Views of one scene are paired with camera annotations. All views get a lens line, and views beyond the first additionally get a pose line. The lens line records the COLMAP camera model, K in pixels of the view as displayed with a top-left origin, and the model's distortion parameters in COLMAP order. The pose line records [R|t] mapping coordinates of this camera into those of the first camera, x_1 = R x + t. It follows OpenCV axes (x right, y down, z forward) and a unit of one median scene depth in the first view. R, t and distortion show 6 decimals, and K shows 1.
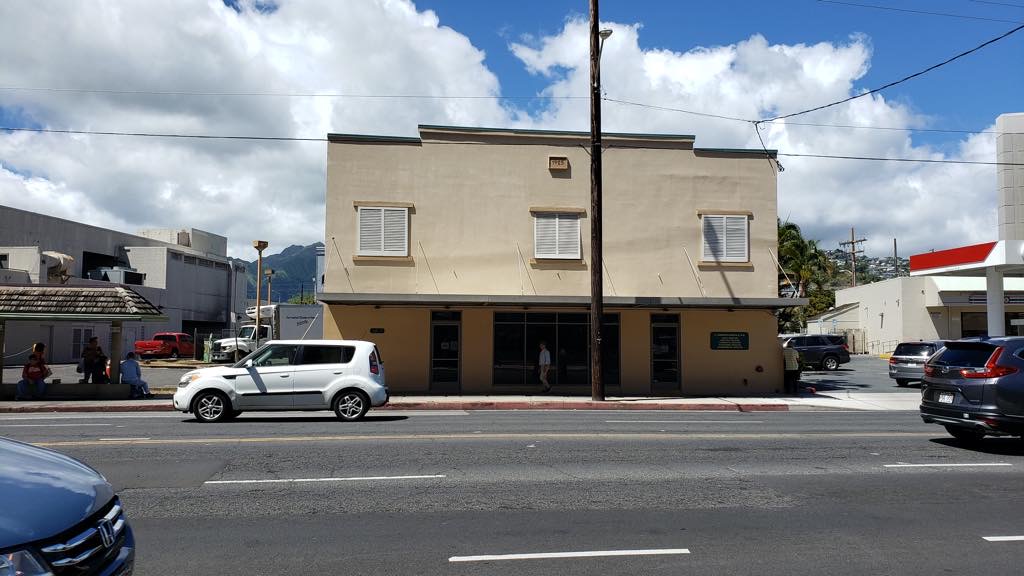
lens RADIAL K [[785.9, 0, 512.0], [0, 785.9, 288.0], [0, 0, 1]] dist [-0.051660, -0.001218]
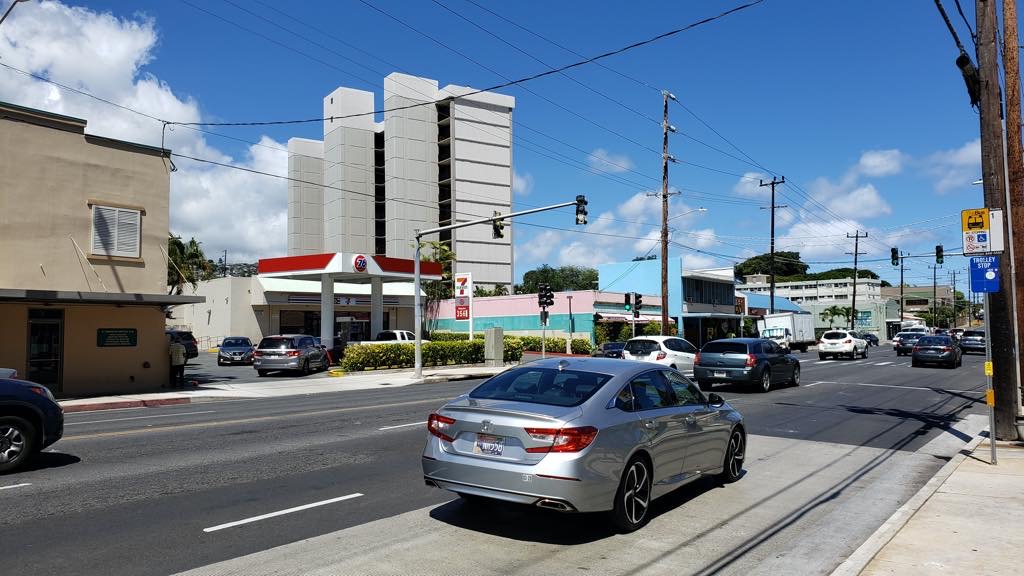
lens RADIAL K [[805.2, 0, 518.7], [0, 805.2, 285.7], [0, 0, 1]] dist [0.020284, 0.008092]
pose [[0.631703, 0.038636, 0.774247, -0.188336], [-0.043259, 0.998958, -0.014554, -0.003648], [-0.774002, -0.024300, 0.632717, -0.025222]]
